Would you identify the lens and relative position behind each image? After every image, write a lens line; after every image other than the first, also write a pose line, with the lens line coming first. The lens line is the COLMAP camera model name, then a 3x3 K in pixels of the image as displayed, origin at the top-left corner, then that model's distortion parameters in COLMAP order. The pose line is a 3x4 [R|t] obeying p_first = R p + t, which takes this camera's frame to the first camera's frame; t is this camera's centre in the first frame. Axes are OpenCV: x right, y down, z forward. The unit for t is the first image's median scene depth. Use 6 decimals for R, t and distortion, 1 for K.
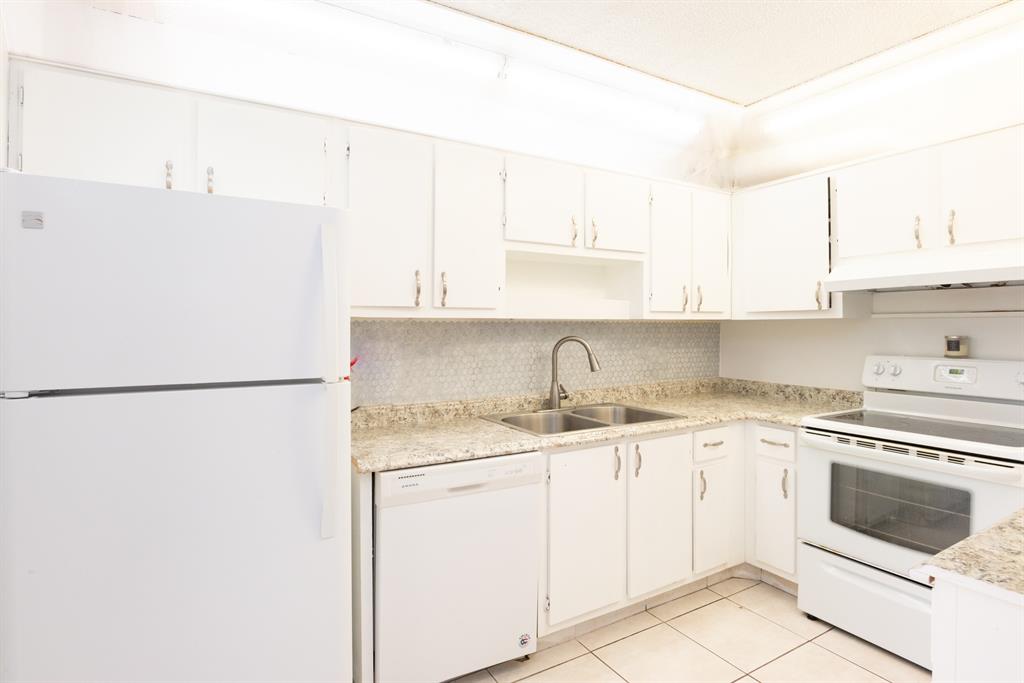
lens RADIAL K [[540.2, 0, 532.1], [0, 540.2, 332.4], [0, 0, 1]] dist [-0.000488, -0.000251]
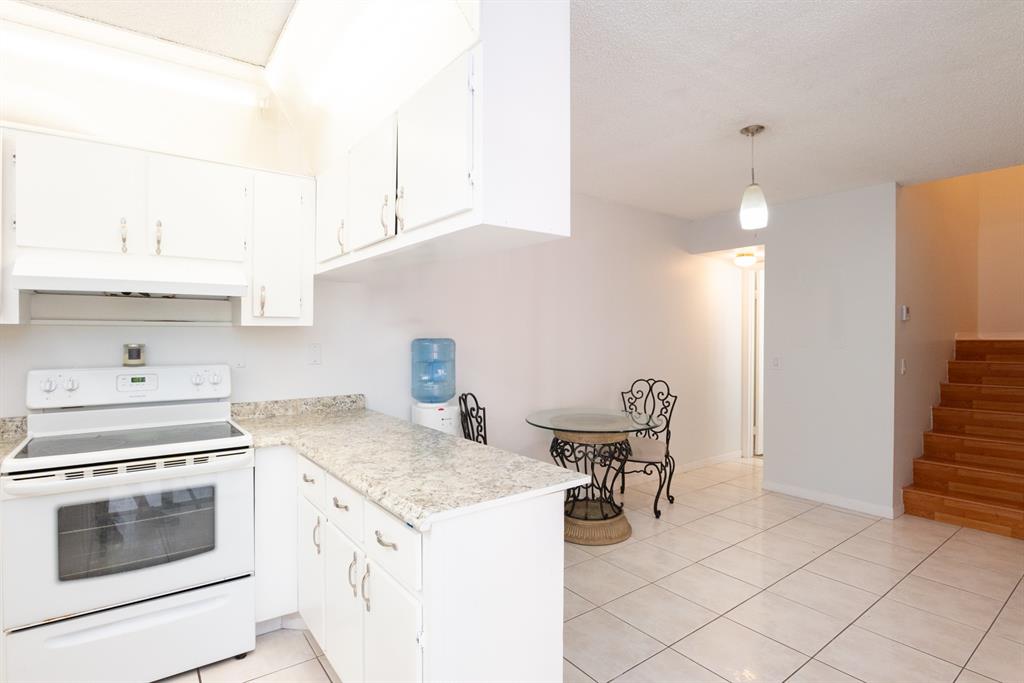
lens RADIAL K [[523.0, 0, 512.0], [0, 523.0, 341.5], [0, 0, 1]] dist [-0.016519, -0.000465]
pose [[-0.098528, -0.011124, 0.995072, -0.227681], [0.006839, 0.999906, 0.011855, -0.004965], [-0.995111, 0.007973, -0.098443, 0.371700]]
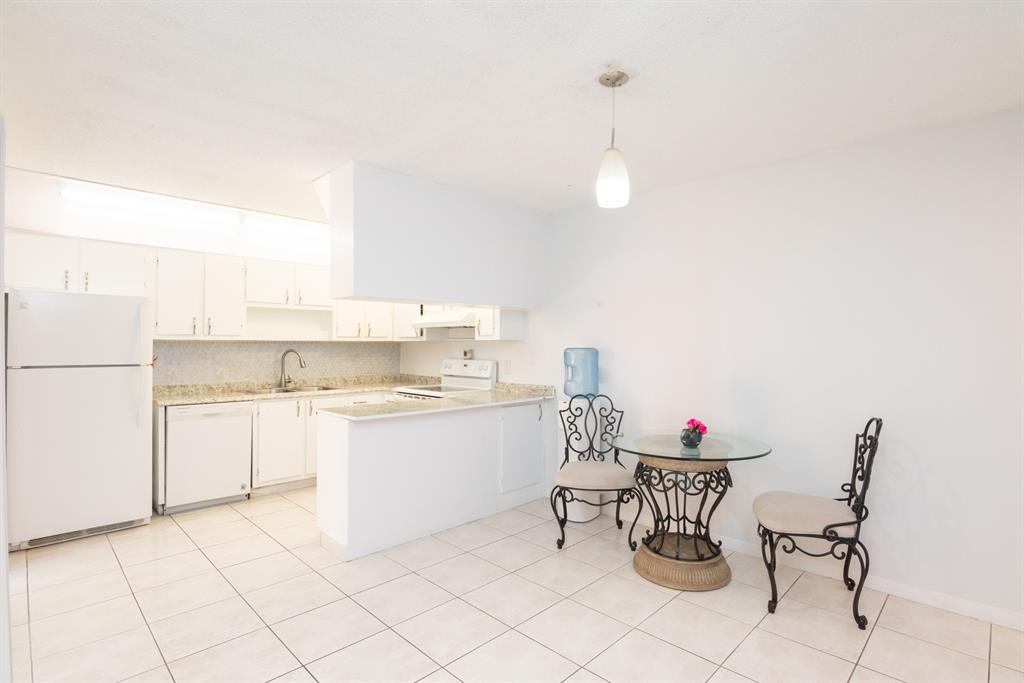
lens RADIAL K [[605.6, 0, 564.8], [0, 605.6, 343.2], [0, 0, 1]] dist [-0.002598, -0.001679]
pose [[0.980765, 0.004913, 0.195129, 0.648507], [-0.002353, 0.999908, -0.013351, 0.012360], [-0.195177, 0.012635, 0.980687, -1.386741]]
